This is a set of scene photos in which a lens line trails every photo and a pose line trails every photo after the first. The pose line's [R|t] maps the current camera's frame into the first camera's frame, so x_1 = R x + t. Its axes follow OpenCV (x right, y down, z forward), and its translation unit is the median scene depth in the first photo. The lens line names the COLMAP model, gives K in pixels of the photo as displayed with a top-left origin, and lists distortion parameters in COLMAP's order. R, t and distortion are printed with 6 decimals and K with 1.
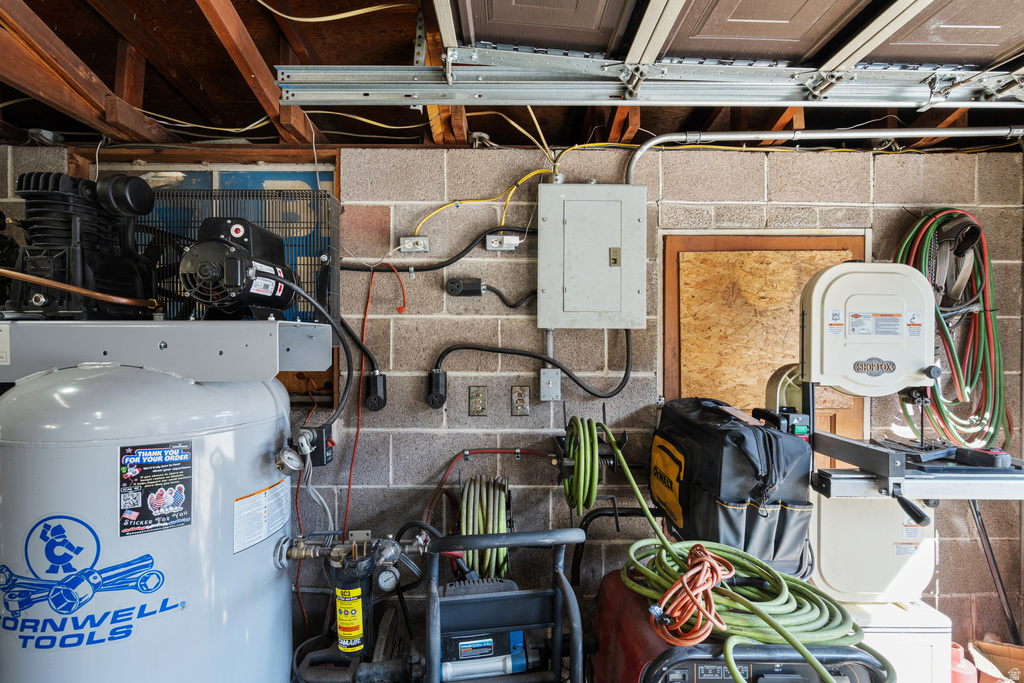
lens RADIAL K [[465.9, 0, 512.5], [0, 465.9, 343.8], [0, 0, 1]] dist [-0.002628, 0.000112]
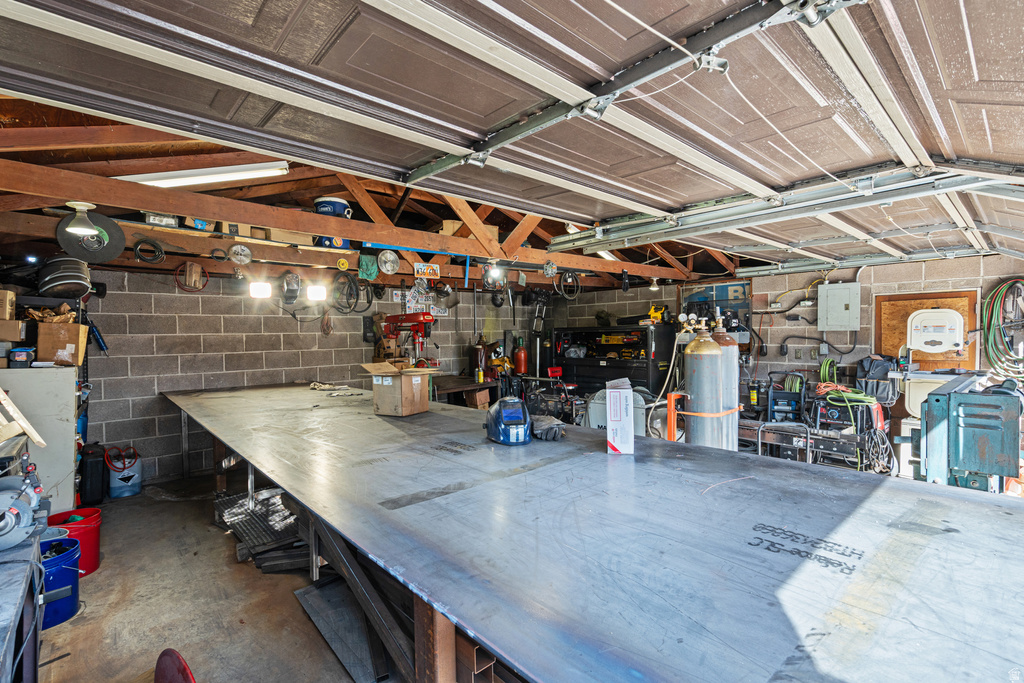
lens RADIAL K [[469.4, 0, 518.4], [0, 469.4, 341.6], [0, 0, 1]] dist [-0.000143, 0.000199]
pose [[0.673617, 0.004863, -0.739065, 0.989601], [0.010486, 0.999815, 0.016137, -0.031545], [0.739007, -0.018620, 0.673441, -2.508289]]
